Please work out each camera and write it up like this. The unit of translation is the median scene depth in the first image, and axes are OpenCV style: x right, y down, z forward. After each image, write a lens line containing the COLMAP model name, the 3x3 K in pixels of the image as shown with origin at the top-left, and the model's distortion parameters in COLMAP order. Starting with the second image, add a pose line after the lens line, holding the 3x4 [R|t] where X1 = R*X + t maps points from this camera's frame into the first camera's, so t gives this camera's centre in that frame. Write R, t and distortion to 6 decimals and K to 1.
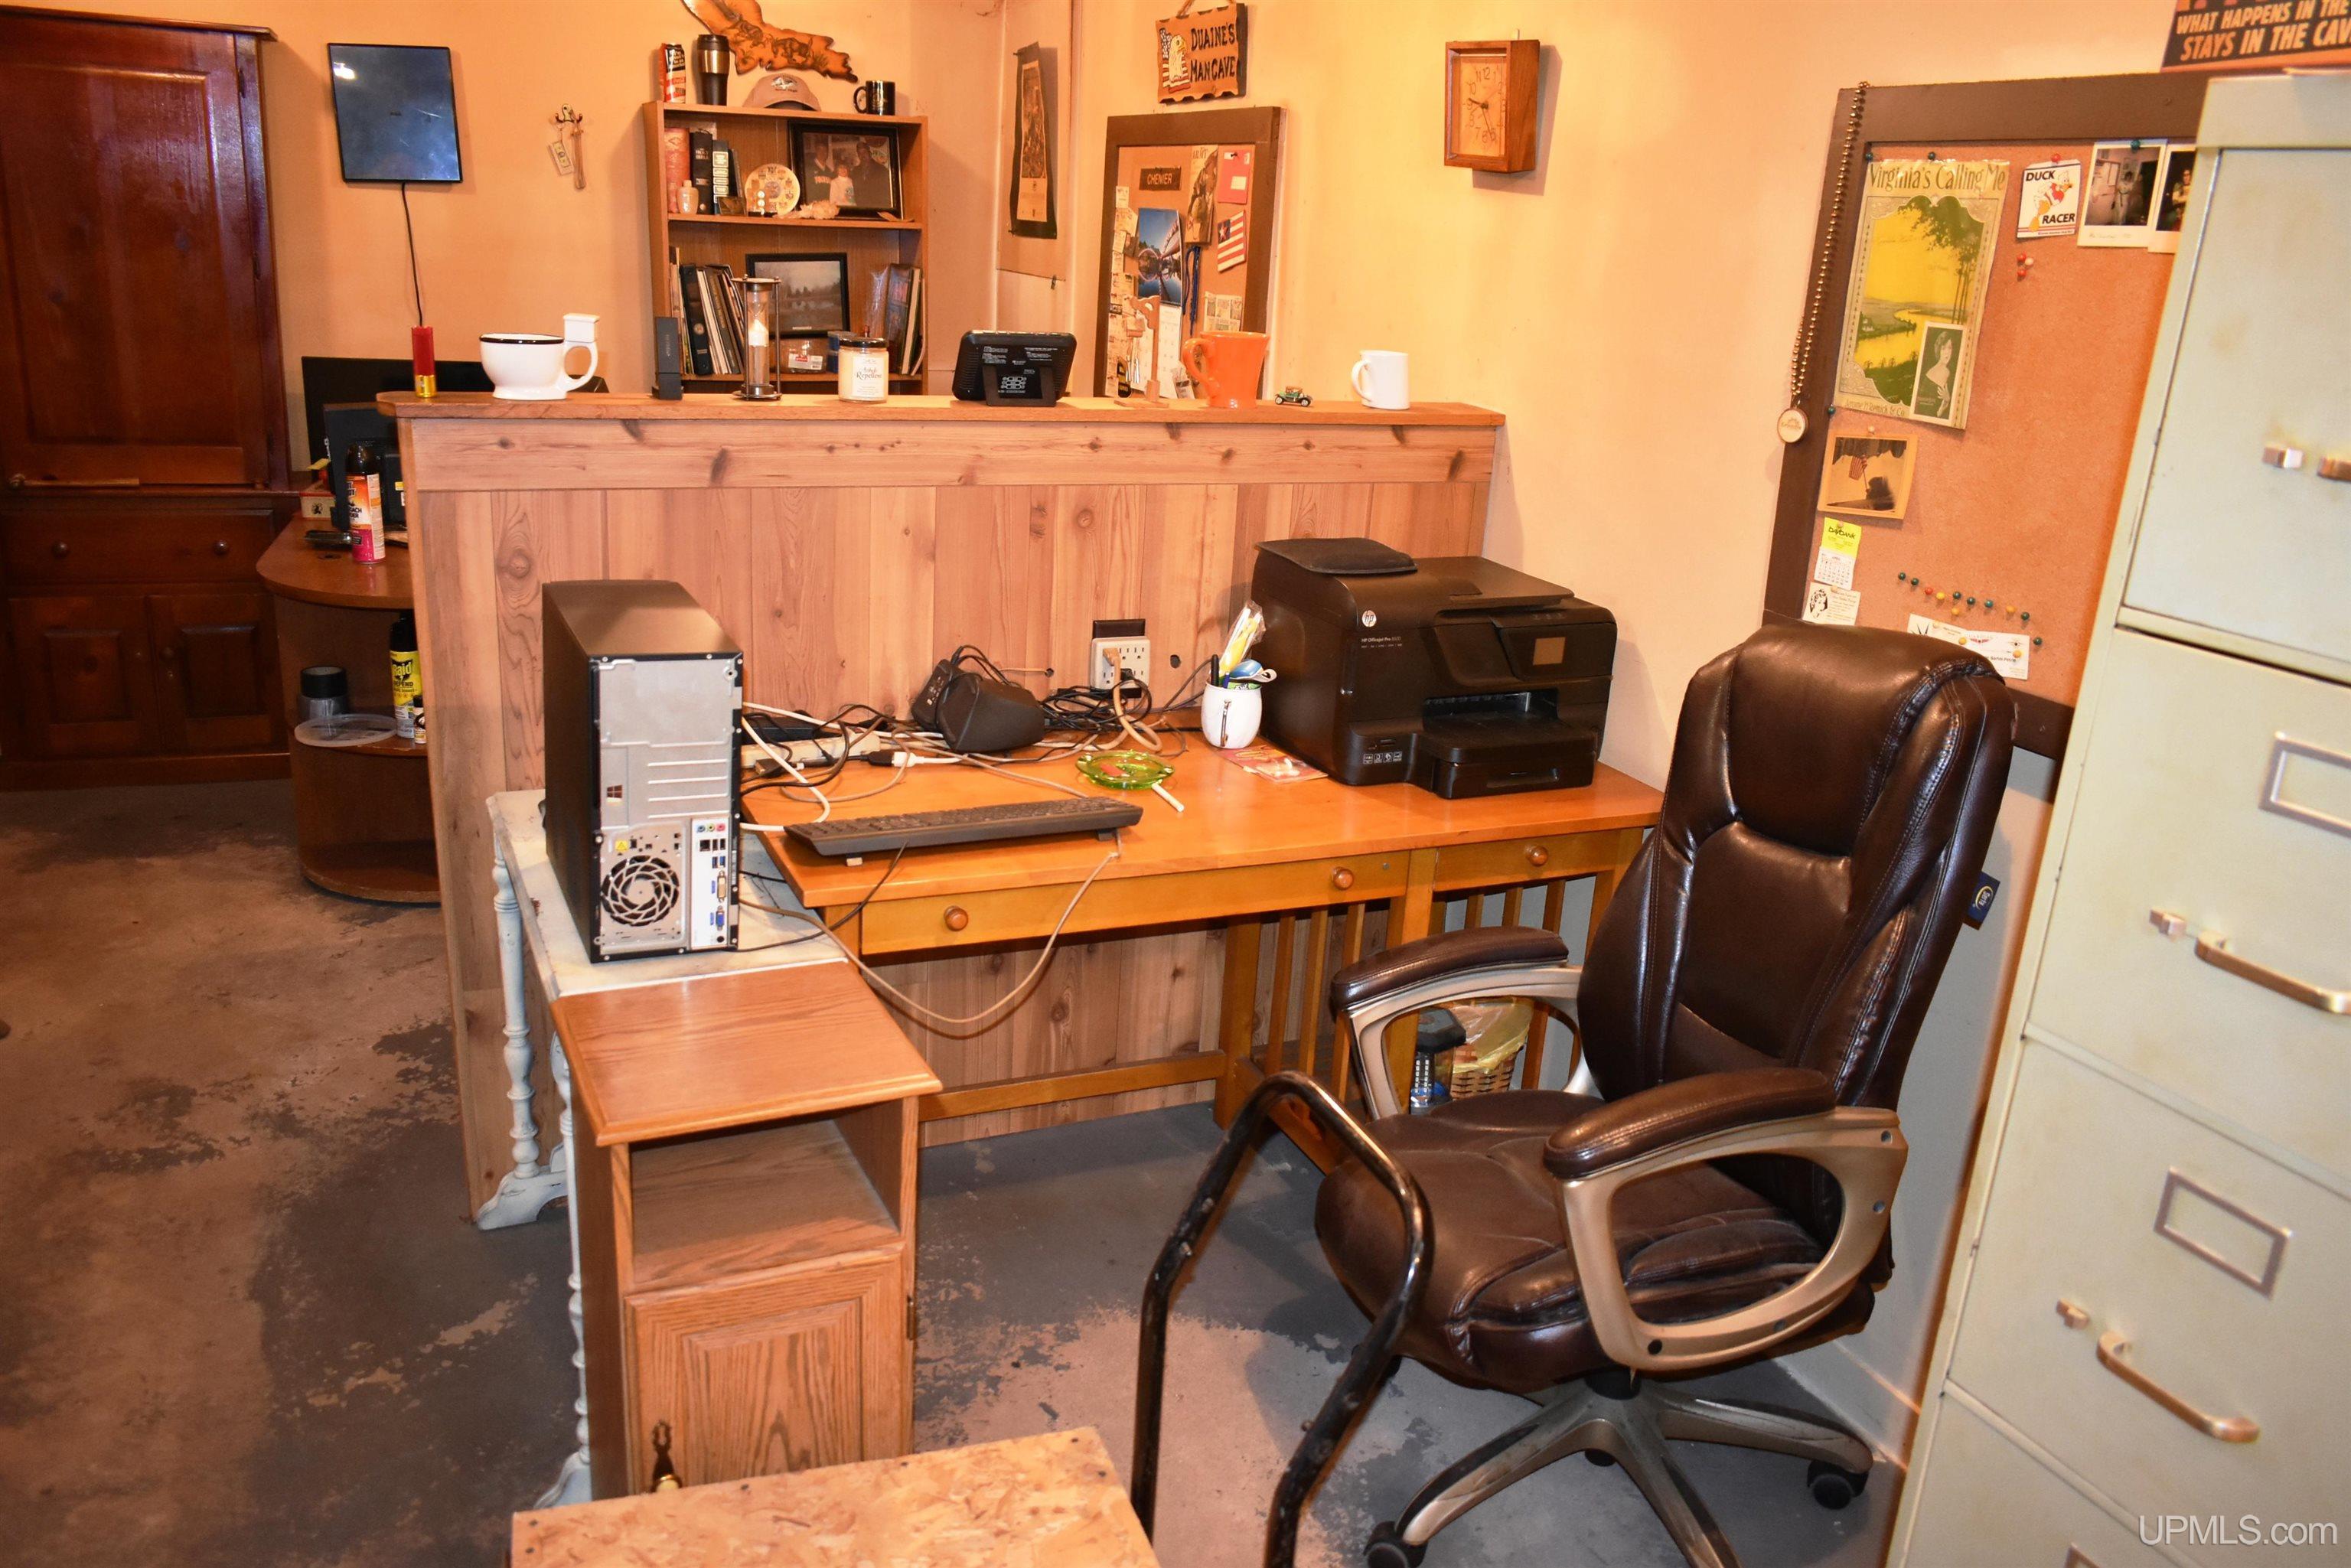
lens RADIAL K [[1812.1, 0, 1175.5], [0, 1812.1, 784.0], [0, 0, 1]] dist [-0.024124, 0.013265]
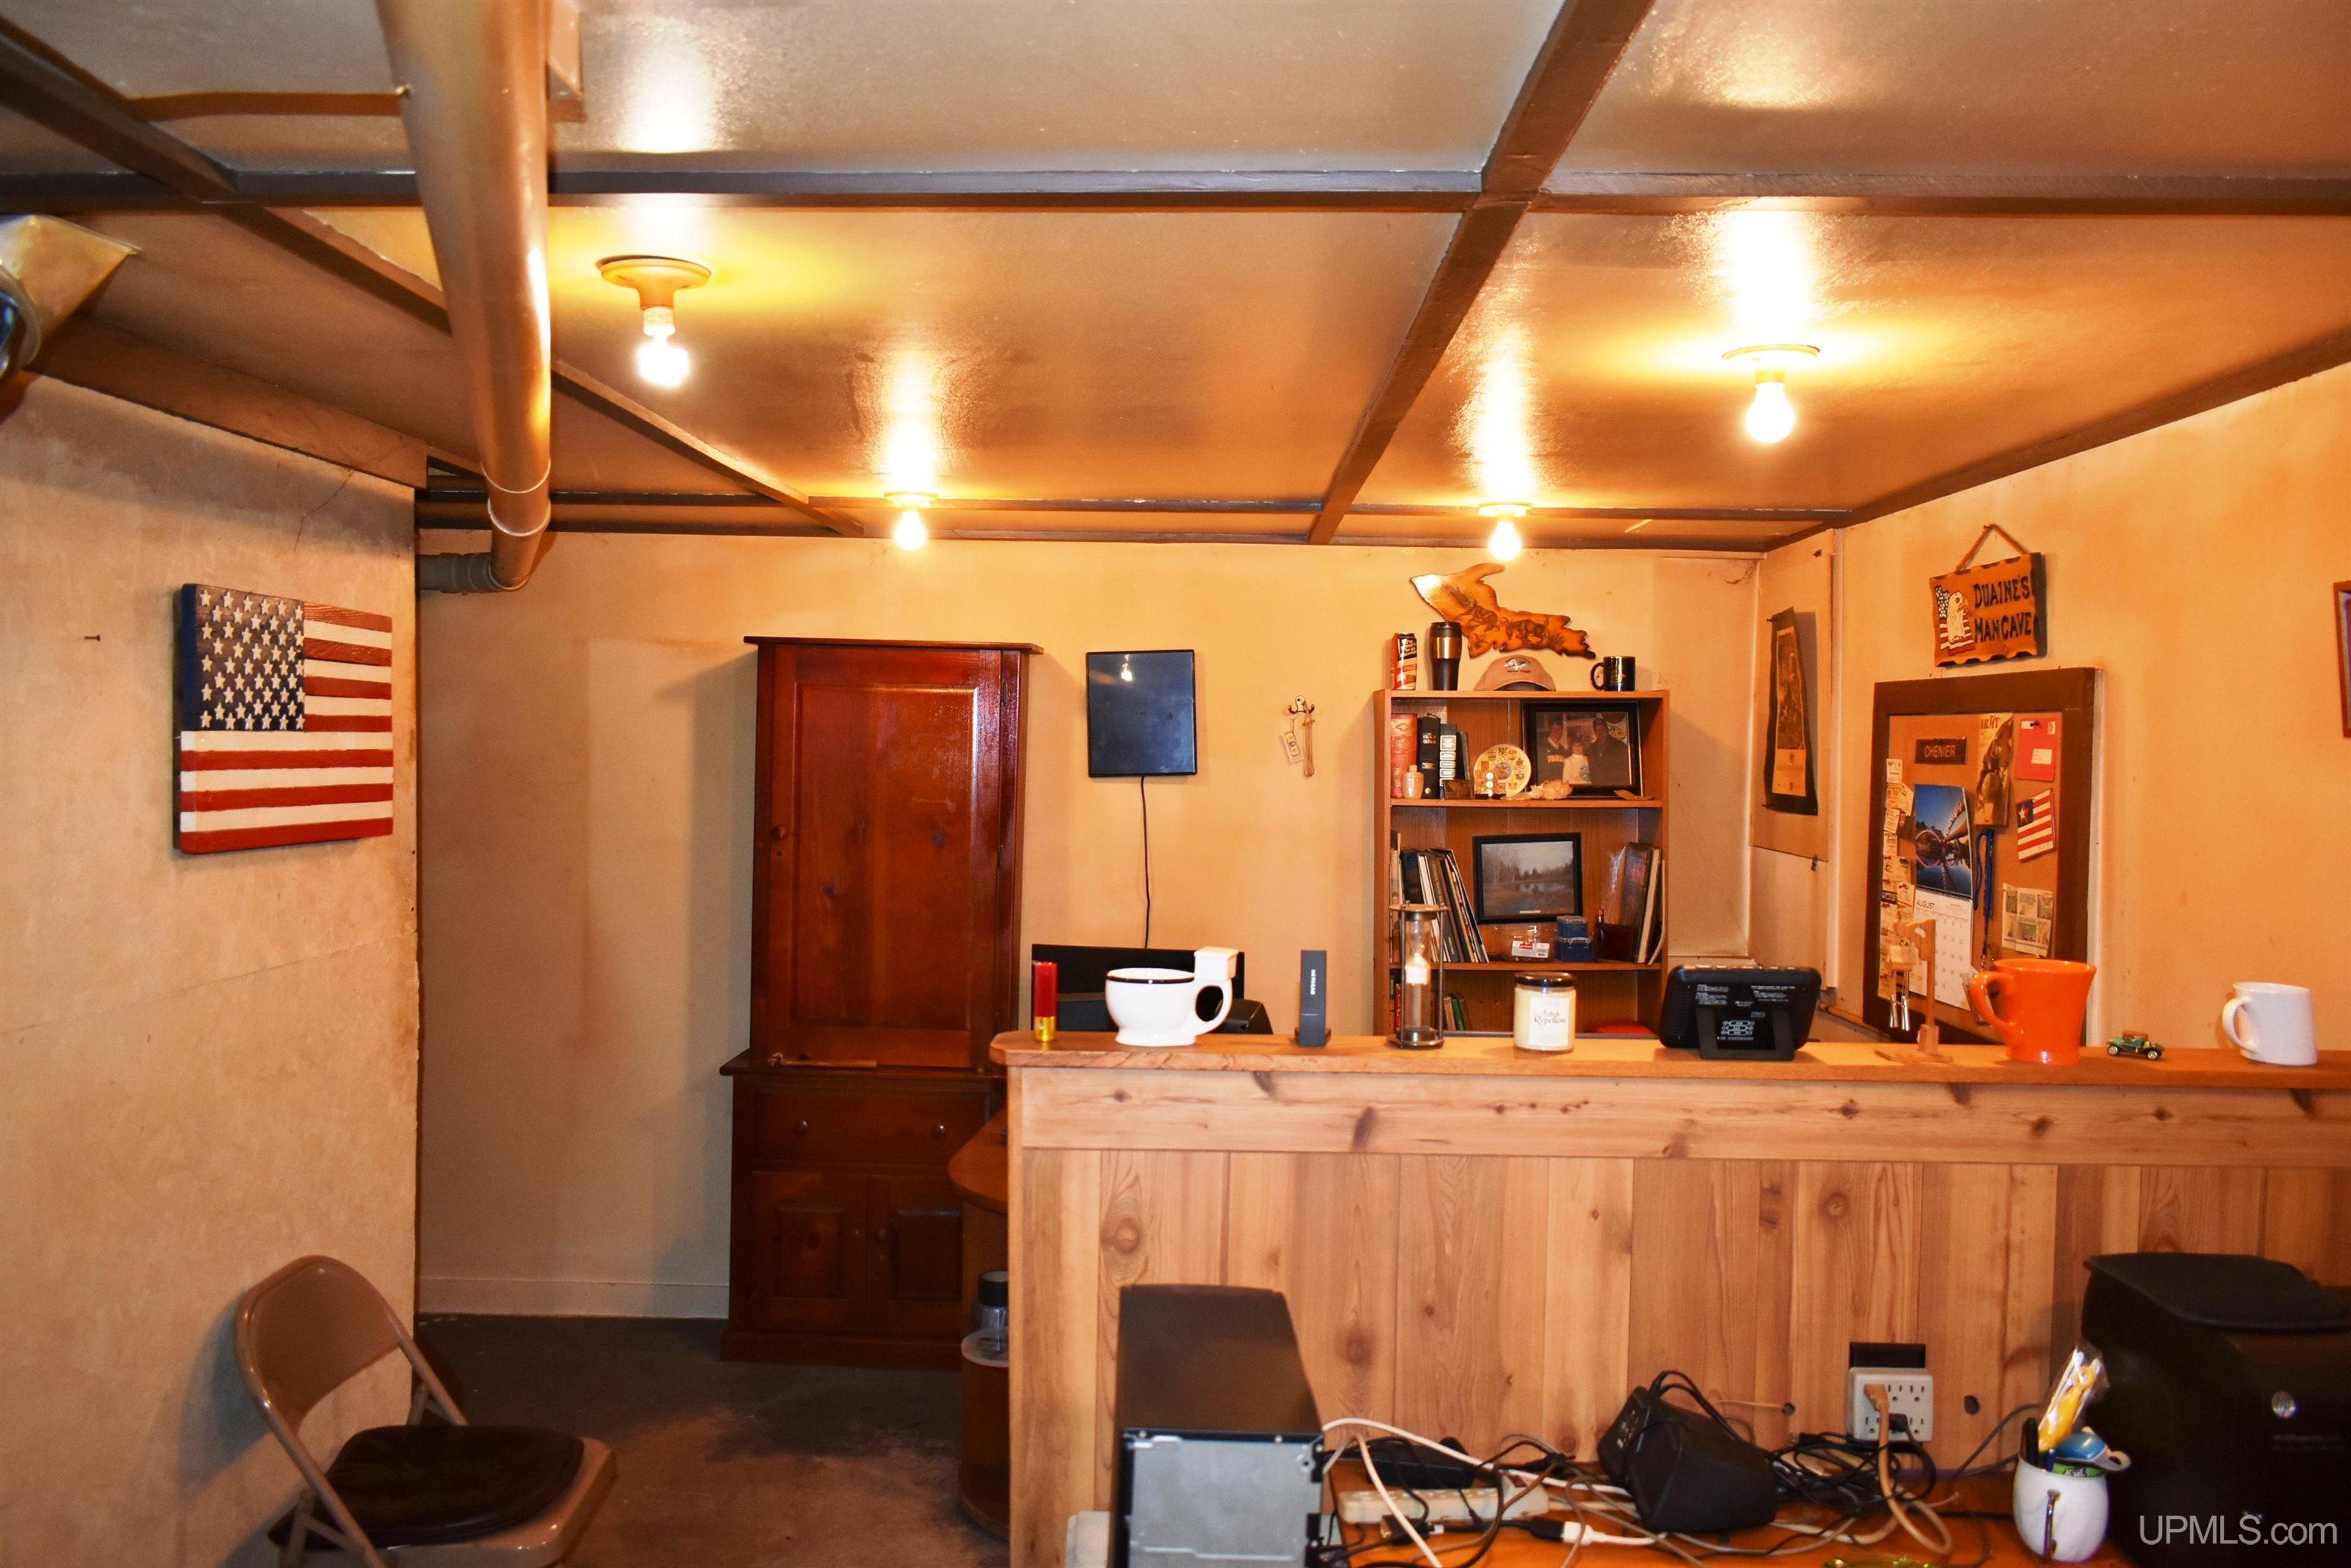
lens RADIAL K [[1812.1, 0, 1175.5], [0, 1812.1, 784.0], [0, 0, 1]] dist [-0.024124, 0.013265]
pose [[0.914276, -0.029826, -0.403992, 0.007254], [-0.088867, 0.958225, -0.271860, -0.082461], [0.395224, 0.284457, 0.873432, 0.174965]]
